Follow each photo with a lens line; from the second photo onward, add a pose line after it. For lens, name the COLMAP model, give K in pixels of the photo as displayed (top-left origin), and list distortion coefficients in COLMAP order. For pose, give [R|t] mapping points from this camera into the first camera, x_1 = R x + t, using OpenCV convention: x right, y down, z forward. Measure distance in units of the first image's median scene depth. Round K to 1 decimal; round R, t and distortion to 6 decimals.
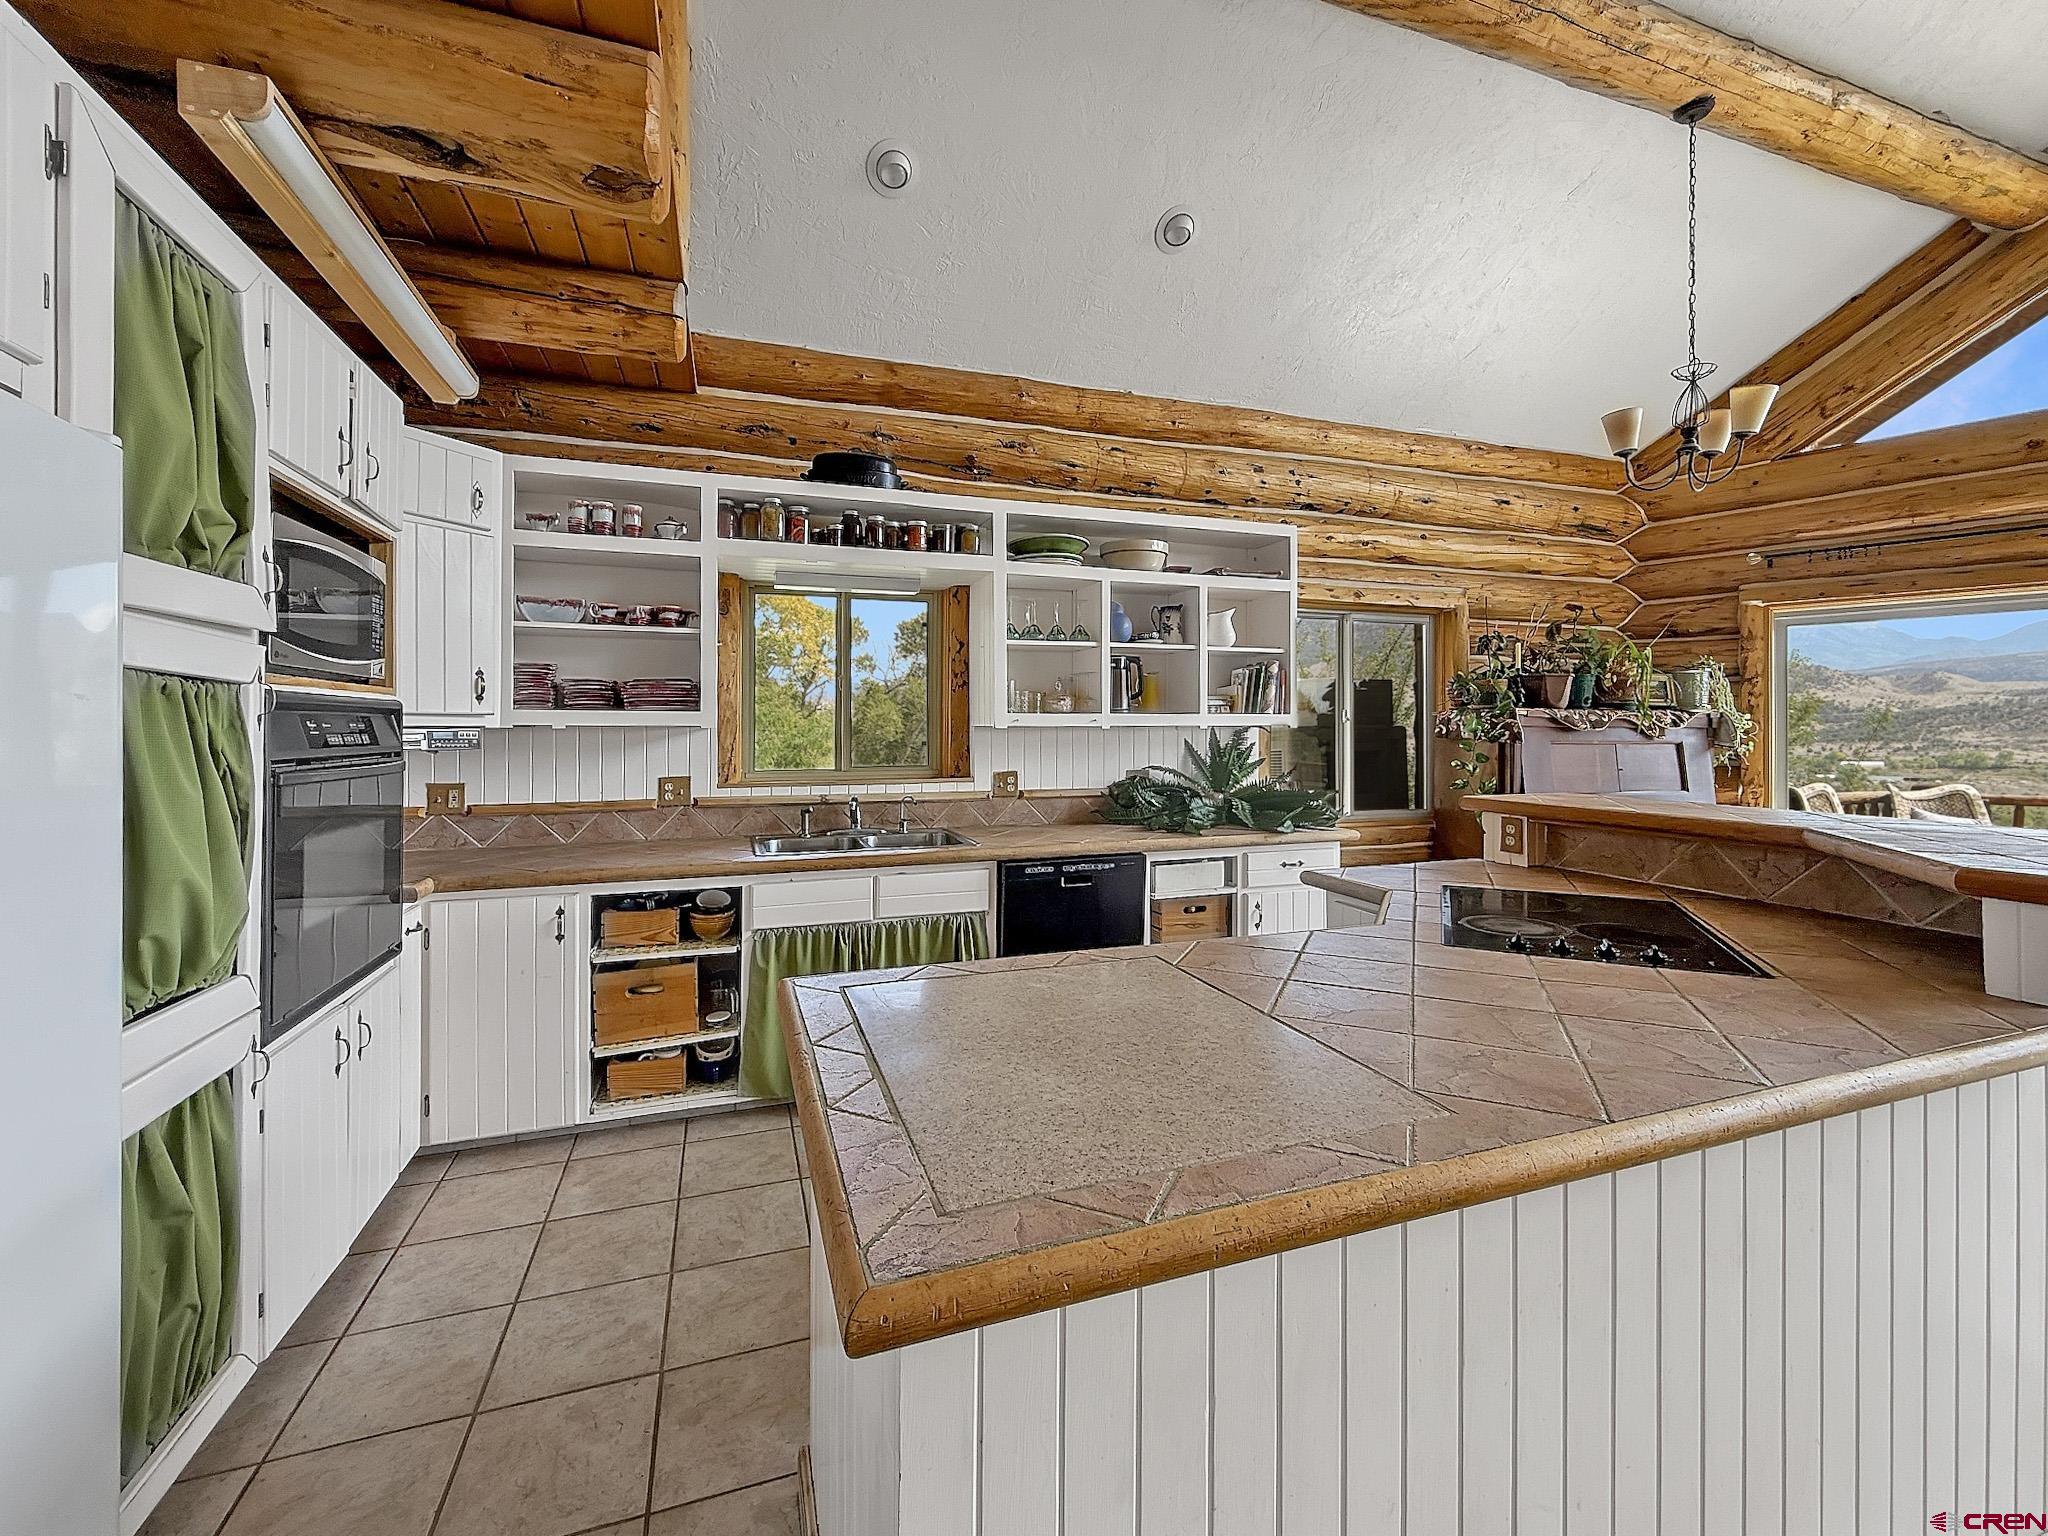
lens RADIAL K [[829.6, 0, 1008.4], [0, 829.6, 724.3], [0, 0, 1]] dist [-0.004650, -0.001953]
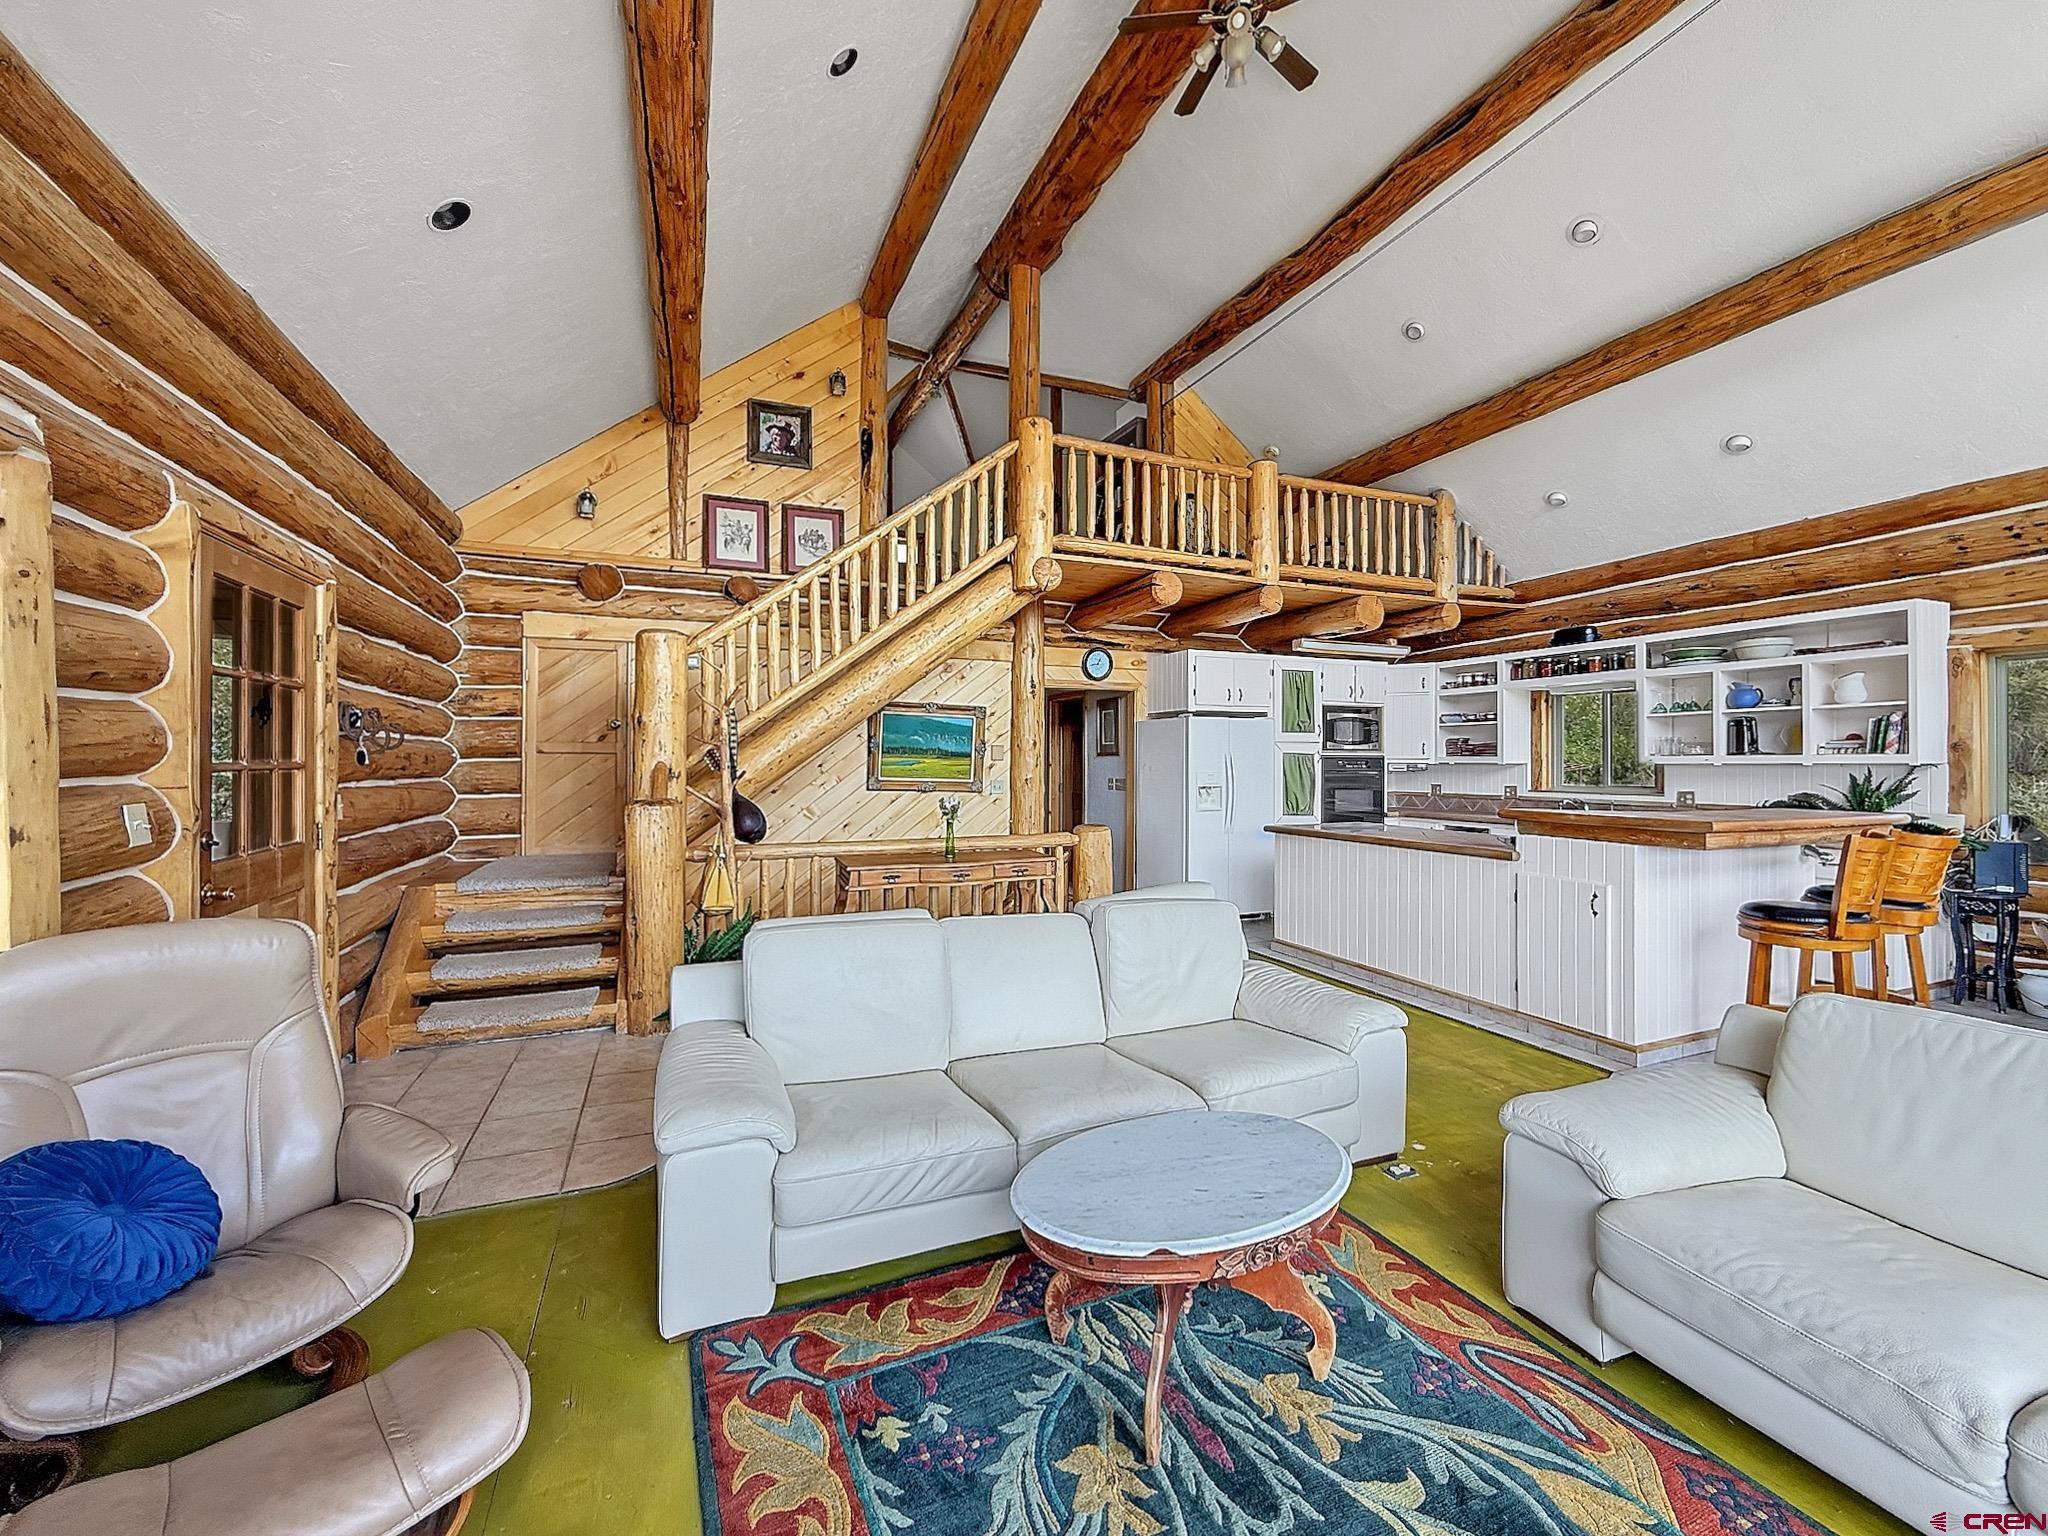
lens RADIAL K [[829.6, 0, 1022.9], [0, 829.6, 763.5], [0, 0, 1]] dist [-0.004650, -0.001953]
pose [[0.066971, -0.002119, -0.997753, 1.691529], [-0.002669, 0.999994, -0.002303, 0.010100], [0.997751, 0.002818, 0.066964, -0.452669]]
